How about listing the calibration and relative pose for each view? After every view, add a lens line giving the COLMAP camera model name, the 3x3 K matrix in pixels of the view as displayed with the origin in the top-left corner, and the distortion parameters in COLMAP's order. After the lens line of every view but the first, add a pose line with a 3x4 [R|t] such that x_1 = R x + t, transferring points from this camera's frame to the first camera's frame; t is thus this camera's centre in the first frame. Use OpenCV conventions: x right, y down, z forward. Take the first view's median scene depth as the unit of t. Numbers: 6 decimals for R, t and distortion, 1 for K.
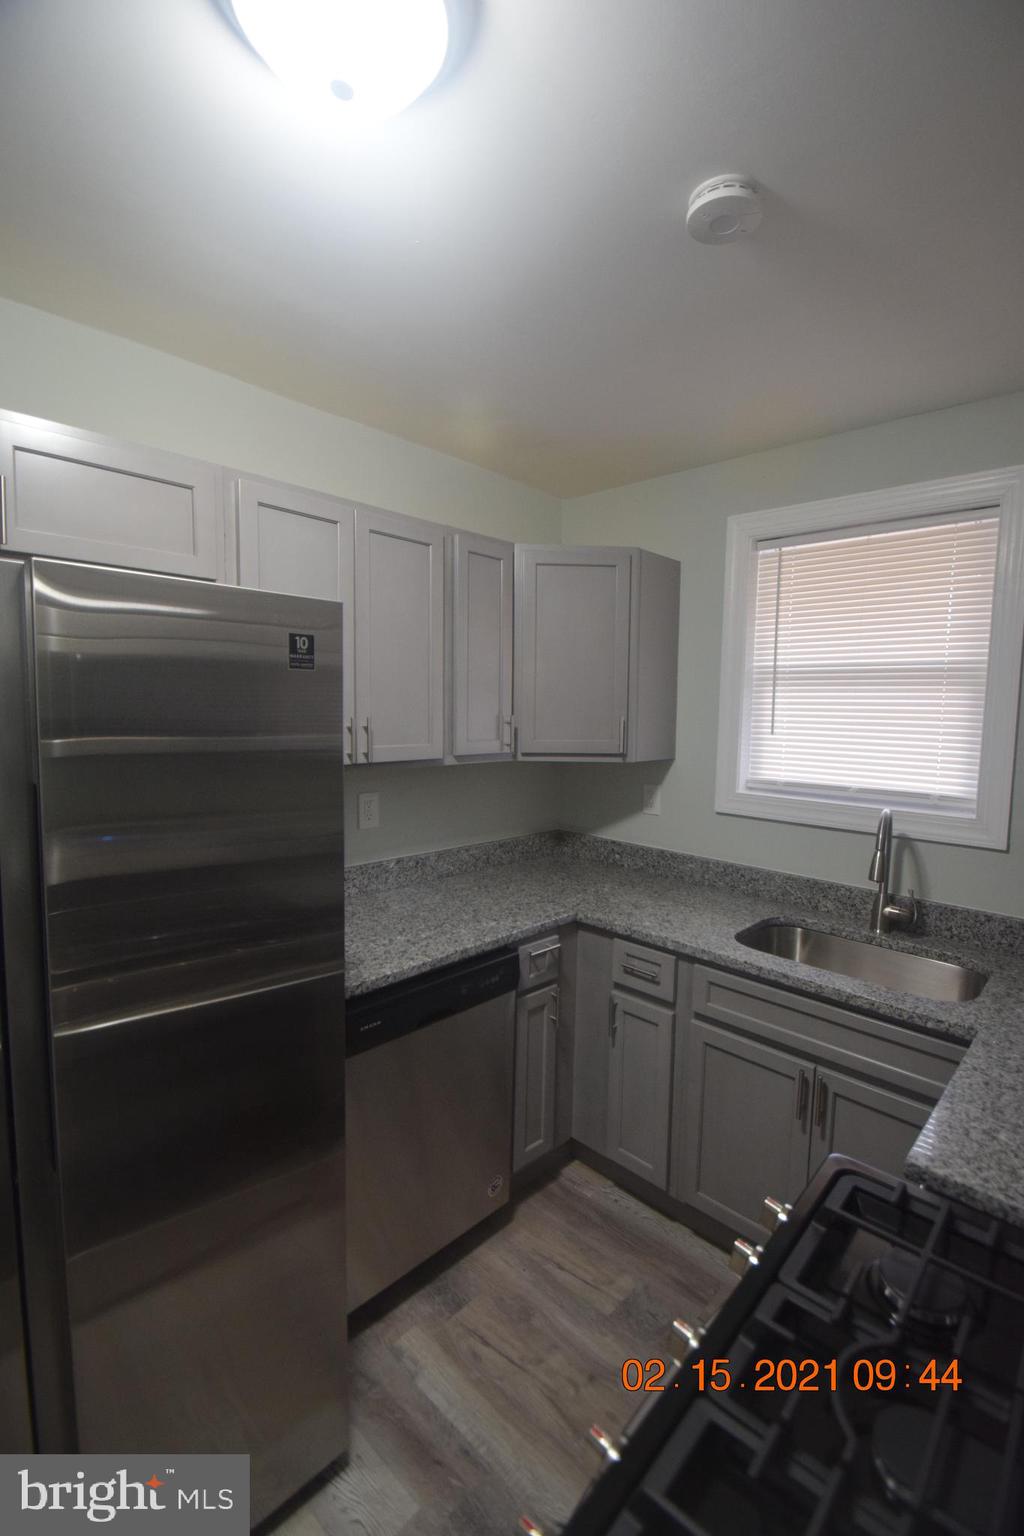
lens RADIAL K [[672.8, 0, 545.6], [0, 672.8, 760.3], [0, 0, 1]] dist [0.017407, -0.019617]
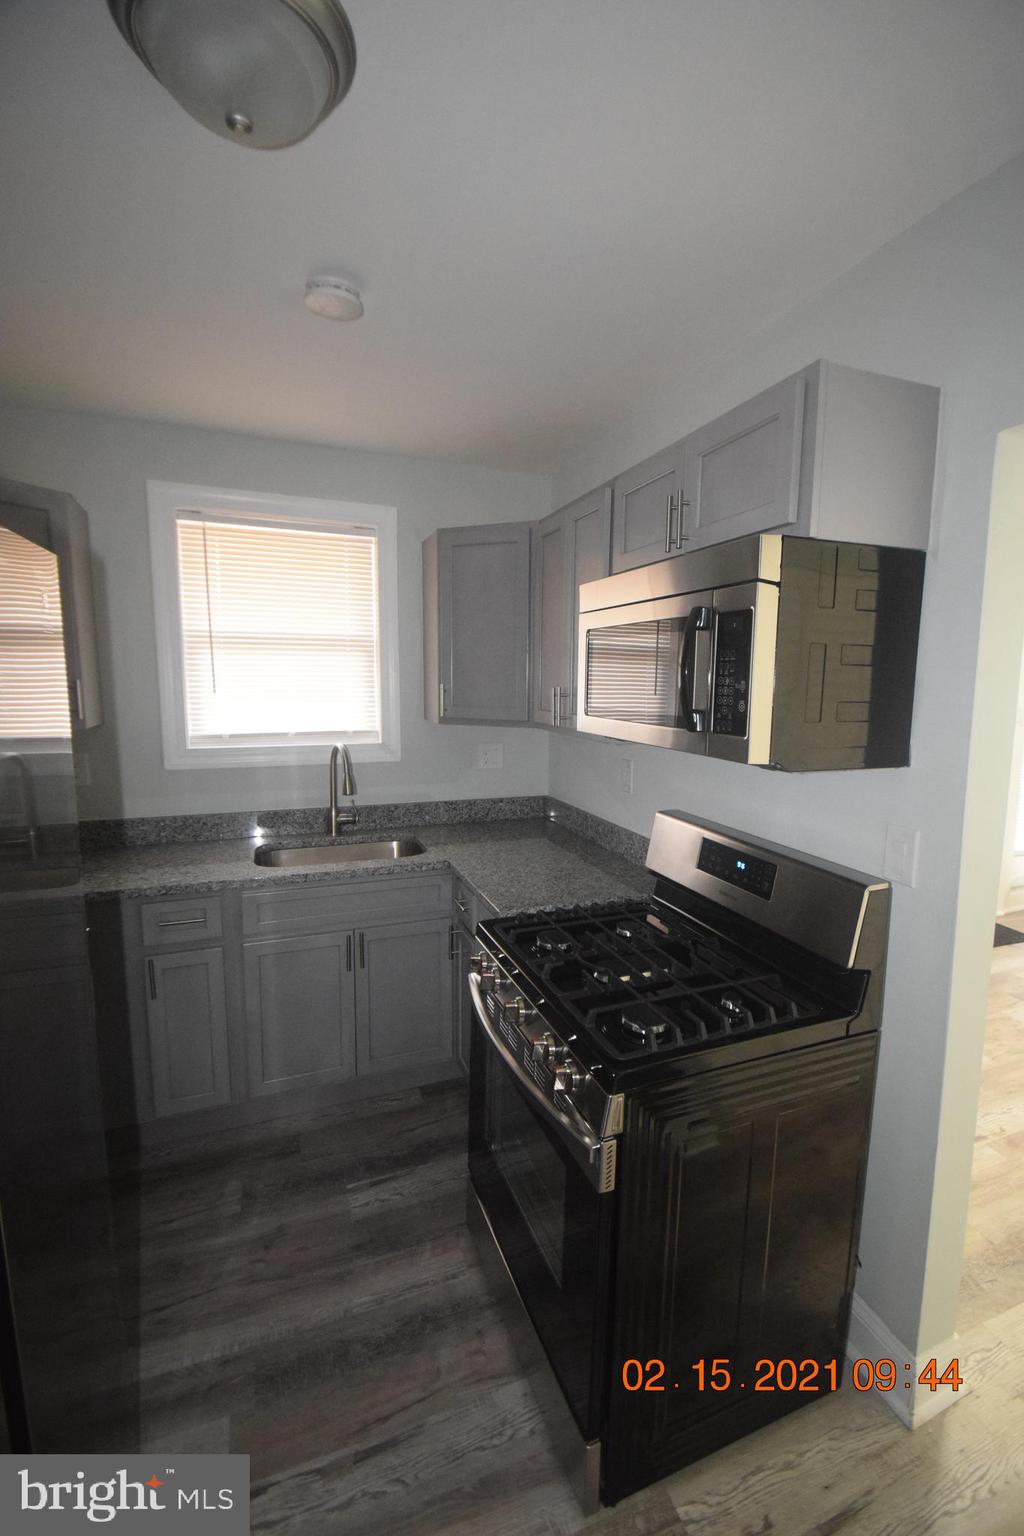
lens RADIAL K [[672.8, 0, 545.6], [0, 672.8, 760.3], [0, 0, 1]] dist [0.017407, -0.019617]
pose [[0.434749, -0.128764, 0.891299, -0.530013], [0.073942, 0.991487, 0.107171, -0.008160], [-0.897511, 0.019312, 0.440569, 0.026972]]
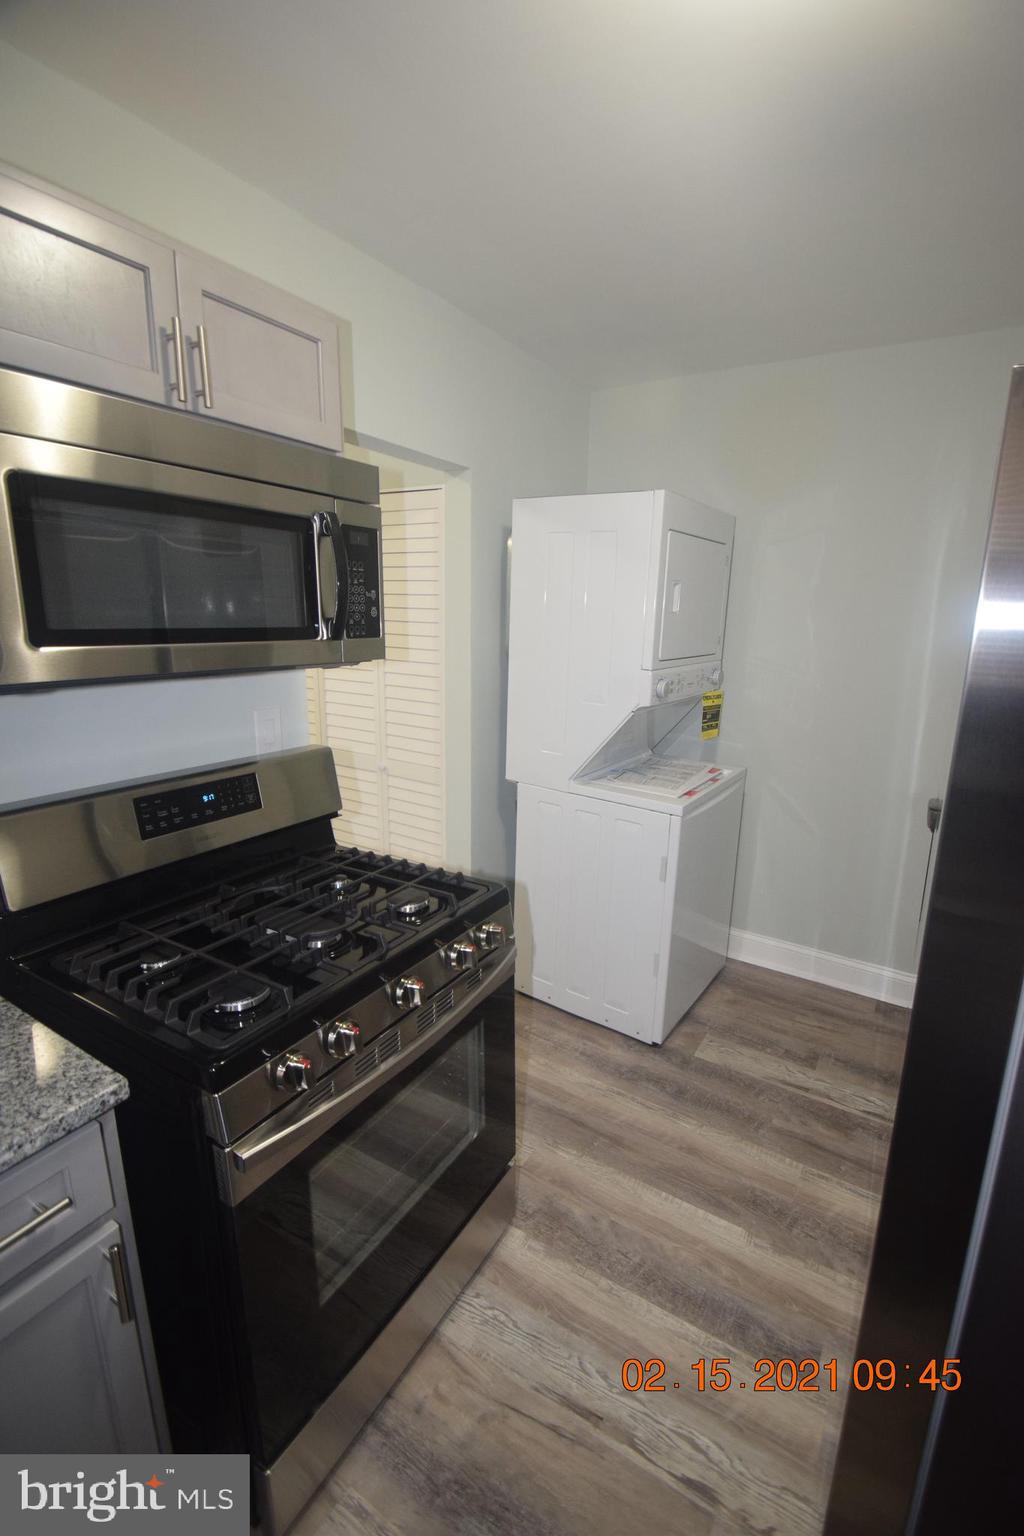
lens RADIAL K [[672.8, 0, 545.6], [0, 672.8, 760.3], [0, 0, 1]] dist [0.017407, -0.019617]
pose [[-0.979658, -0.000557, -0.200674, 0.092147], [-0.060388, 0.954463, 0.292155, -0.050444], [0.191373, 0.298330, -0.935080, 0.935784]]
